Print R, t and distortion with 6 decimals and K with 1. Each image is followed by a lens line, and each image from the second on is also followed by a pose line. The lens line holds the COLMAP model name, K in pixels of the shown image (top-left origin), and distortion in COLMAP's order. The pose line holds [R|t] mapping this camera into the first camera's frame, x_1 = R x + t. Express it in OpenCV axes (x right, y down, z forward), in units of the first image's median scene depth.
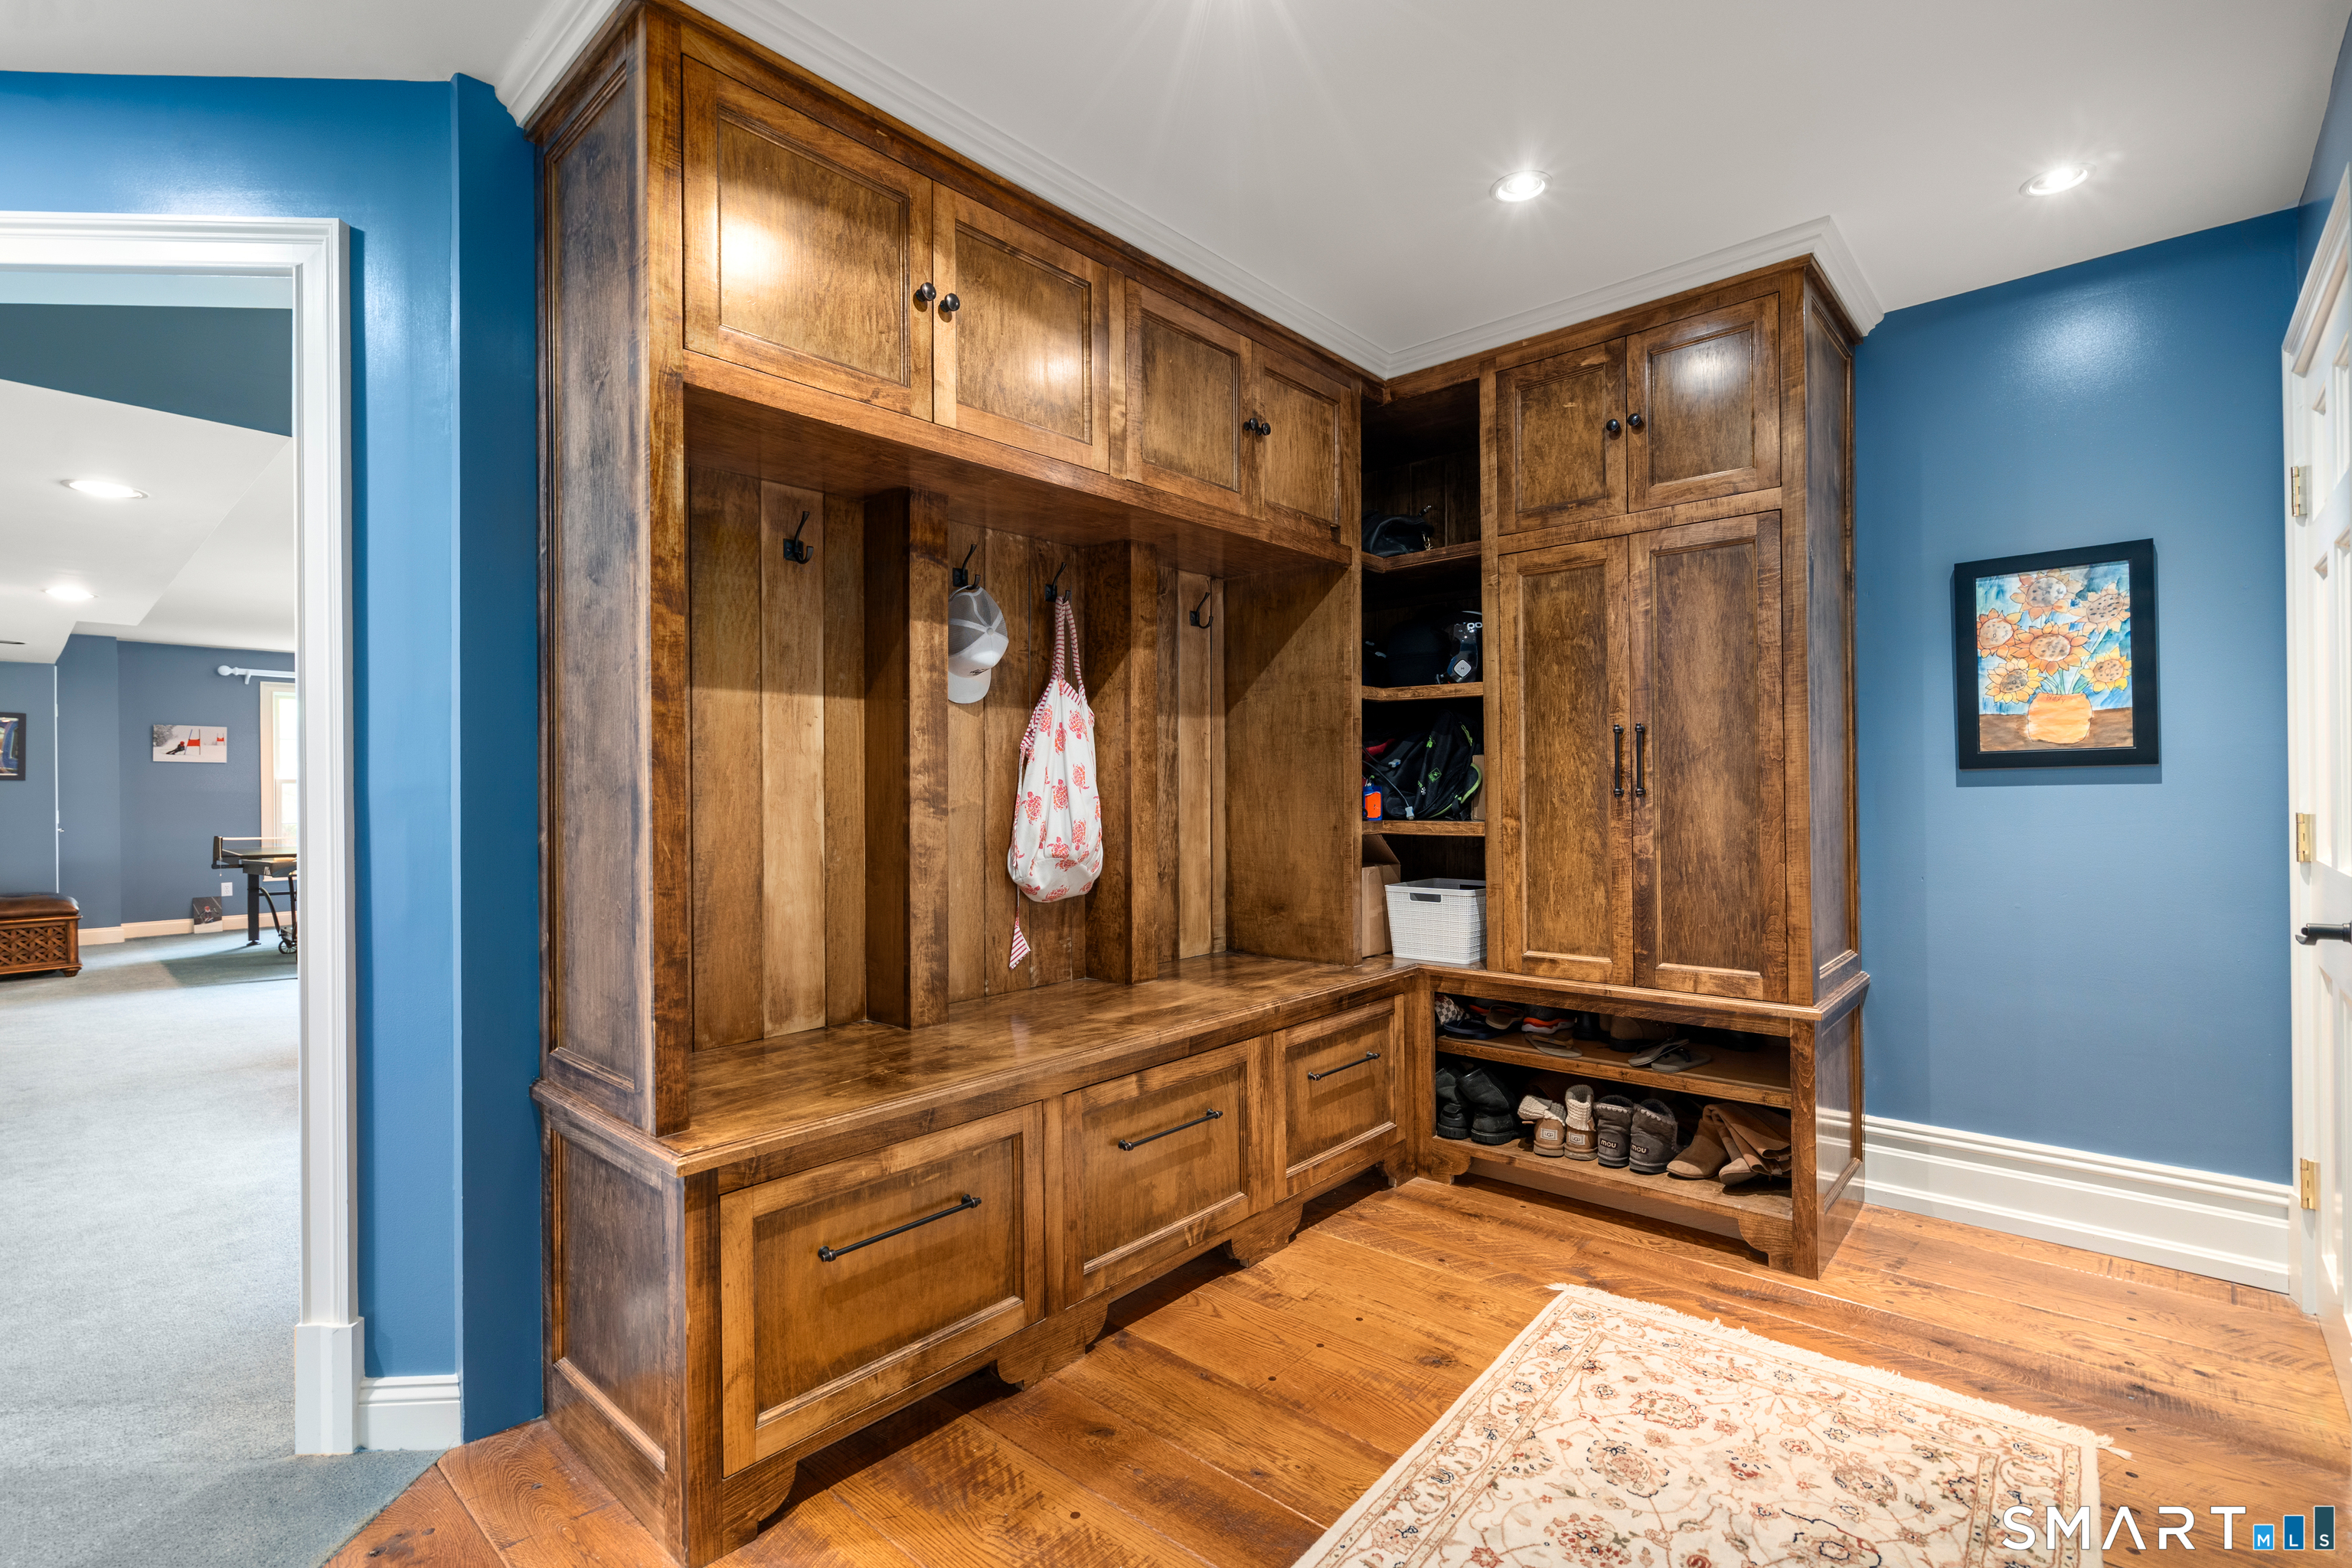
lens RADIAL K [[1066.6, 0, 1174.1], [0, 1066.6, 794.3], [0, 0, 1]] dist [-0.004444, 0.002094]
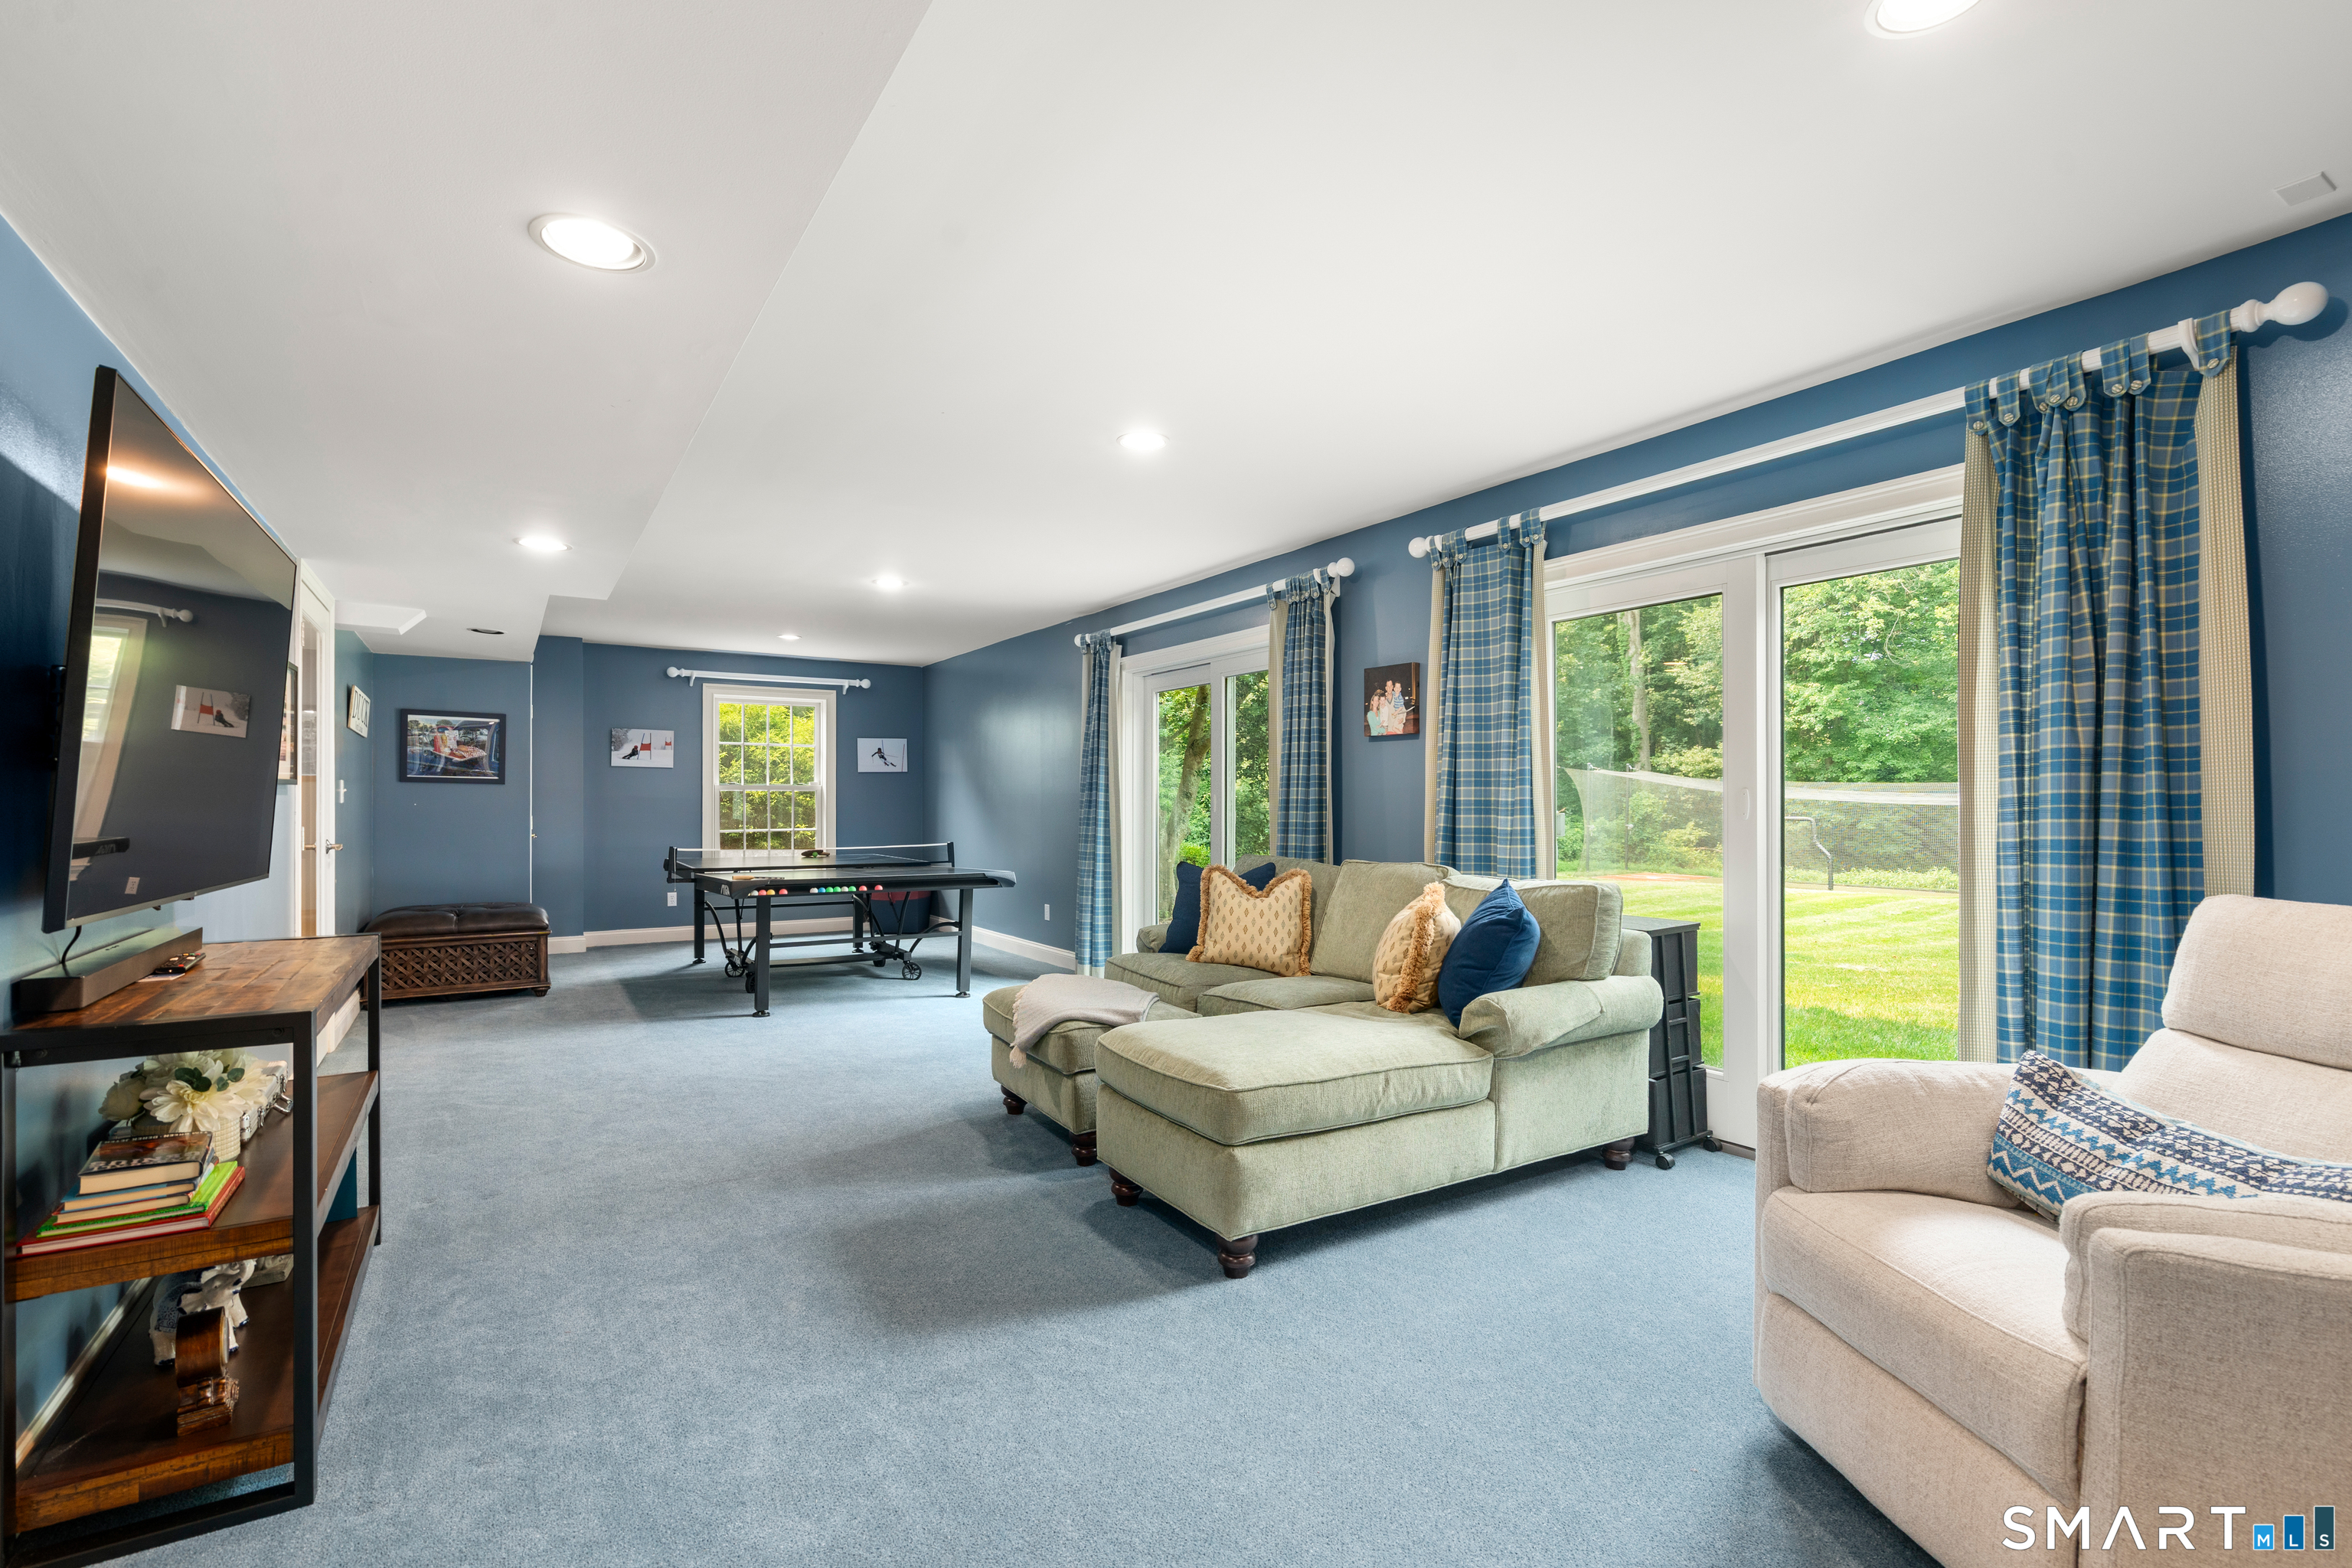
lens RADIAL K [[1066.6, 0, 1186.9], [0, 1066.6, 801.3], [0, 0, 1]] dist [-0.004444, 0.002094]
pose [[0.966180, 0.005410, -0.257813, -0.206779], [-0.005659, 0.999984, -0.000222, -0.001174], [0.257808, 0.001673, 0.966195, 0.200883]]
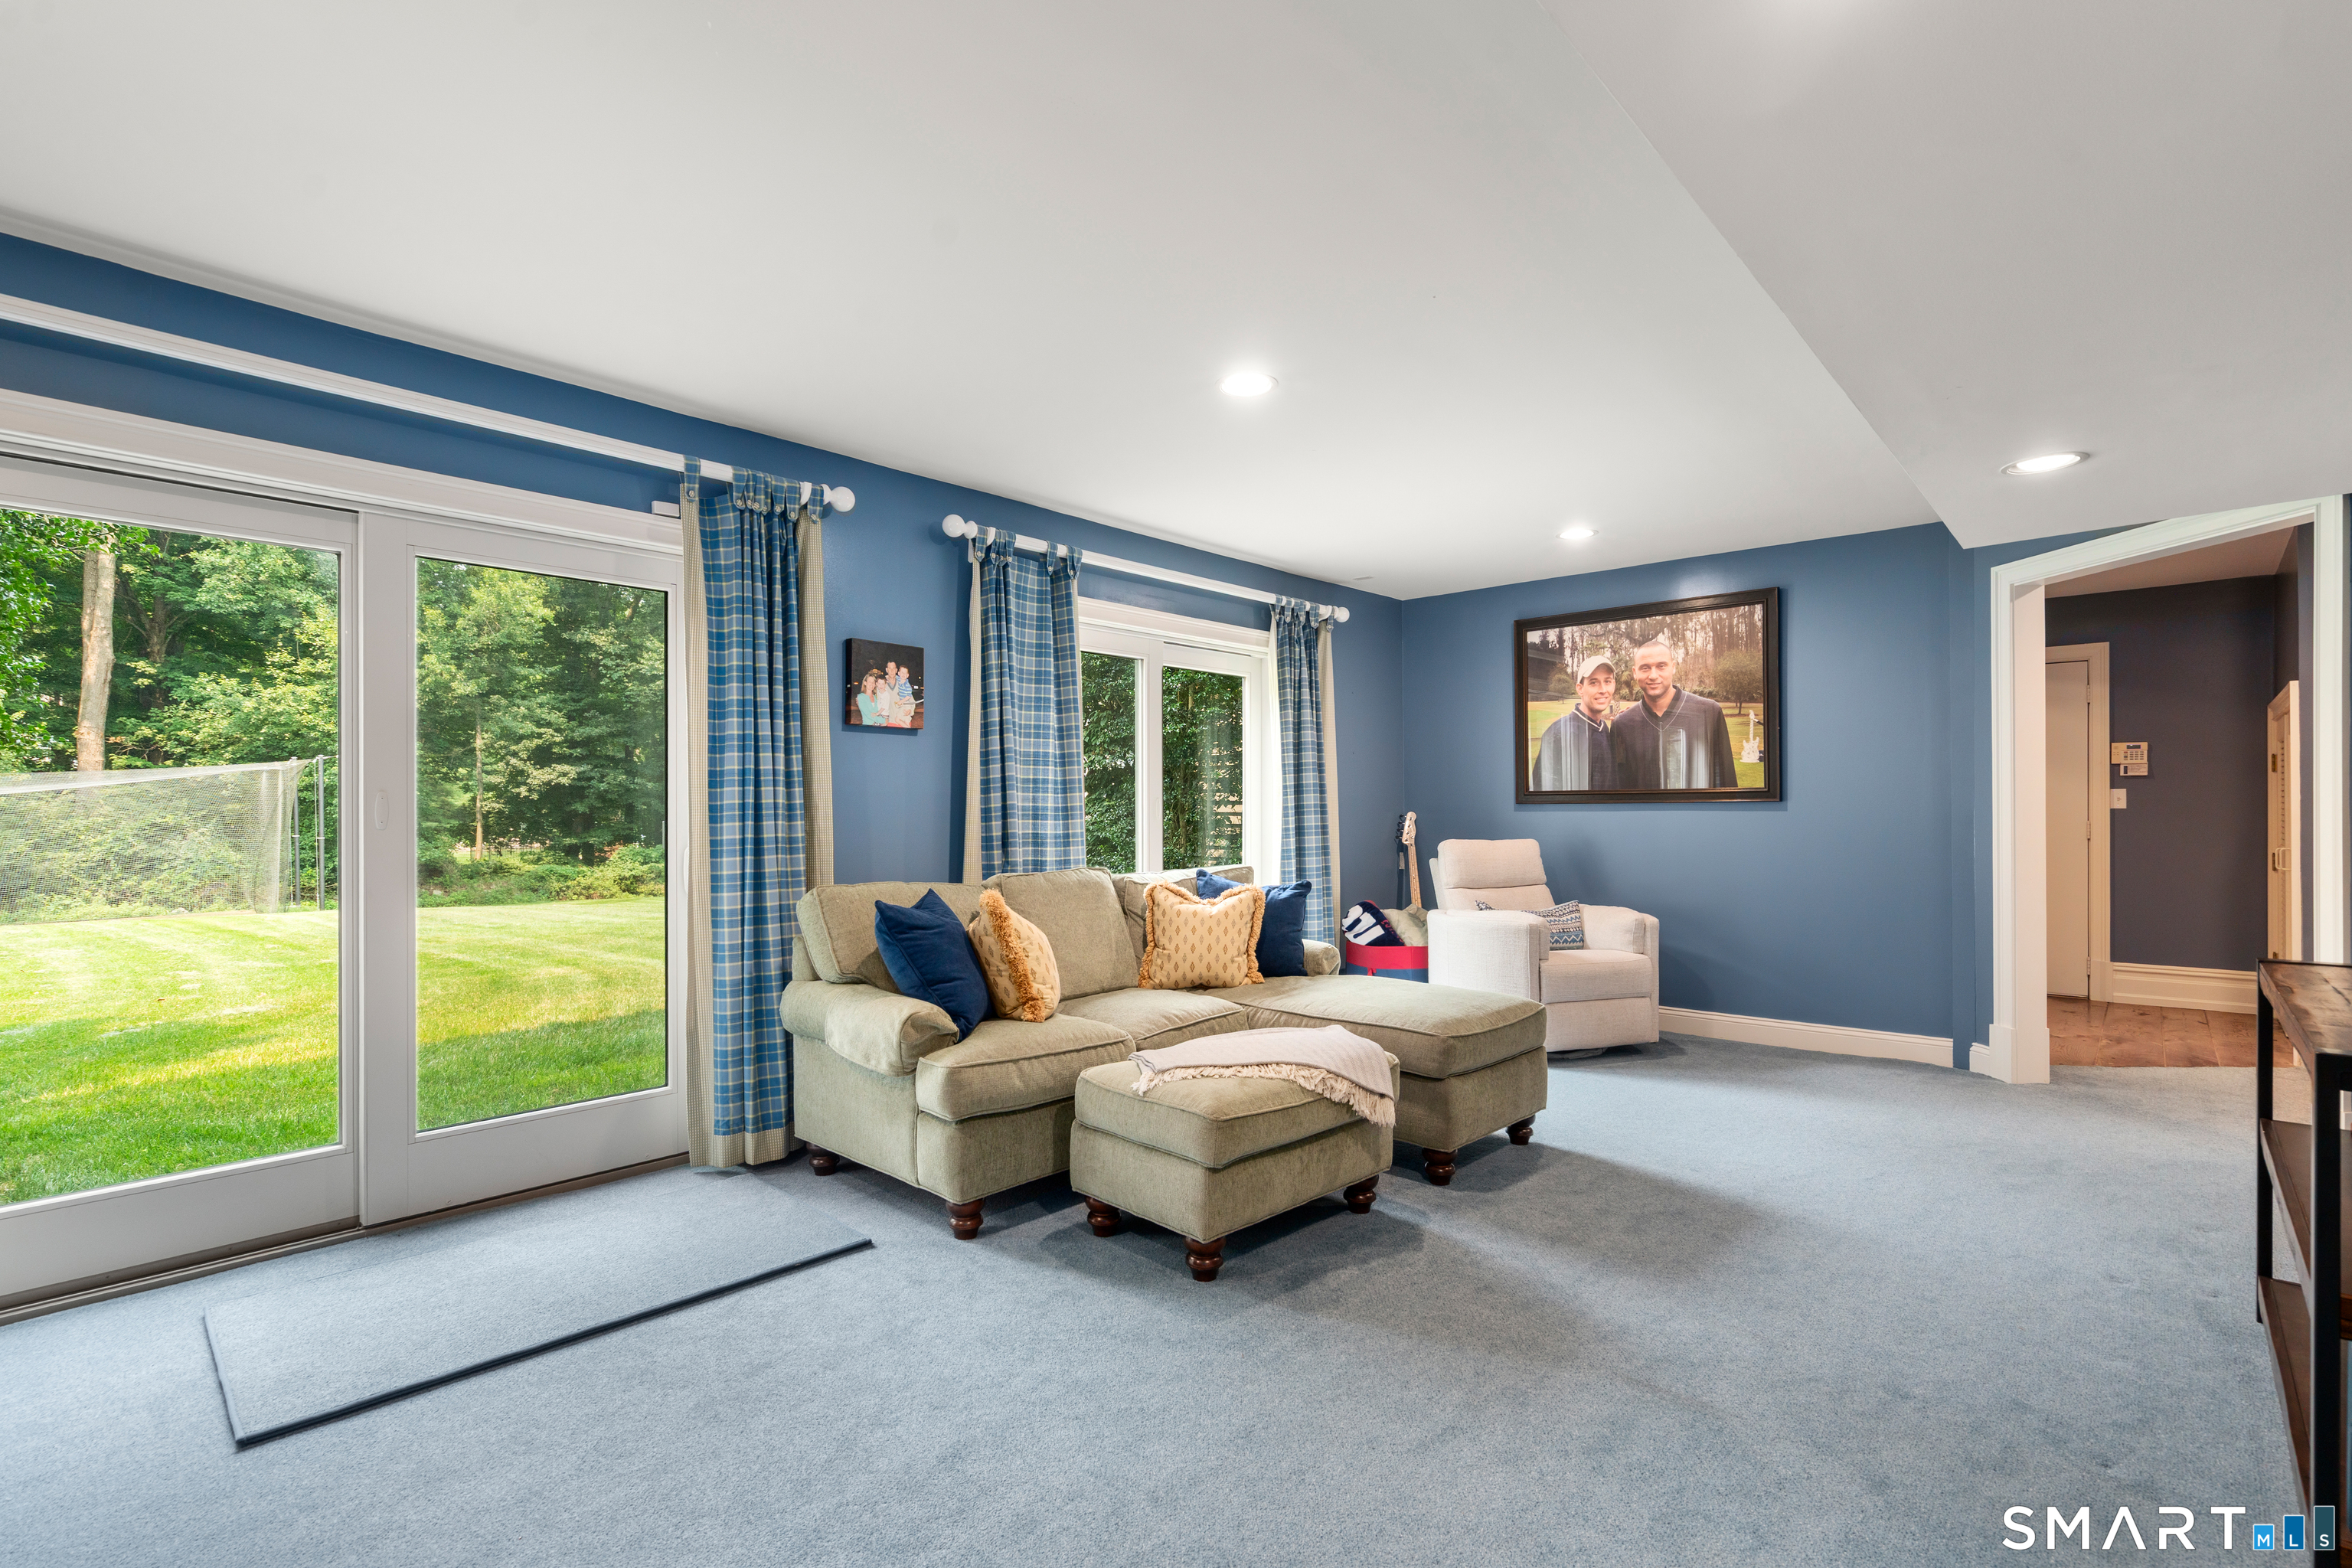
lens RADIAL K [[1066.6, 0, 1186.0], [0, 1066.6, 792.7], [0, 0, 1]] dist [-0.004444, 0.002094]
pose [[0.027211, 0.015447, 0.999510, -0.673384], [-0.013288, 0.999798, -0.015090, -0.002873], [-0.999541, -0.012871, 0.027411, 0.597533]]
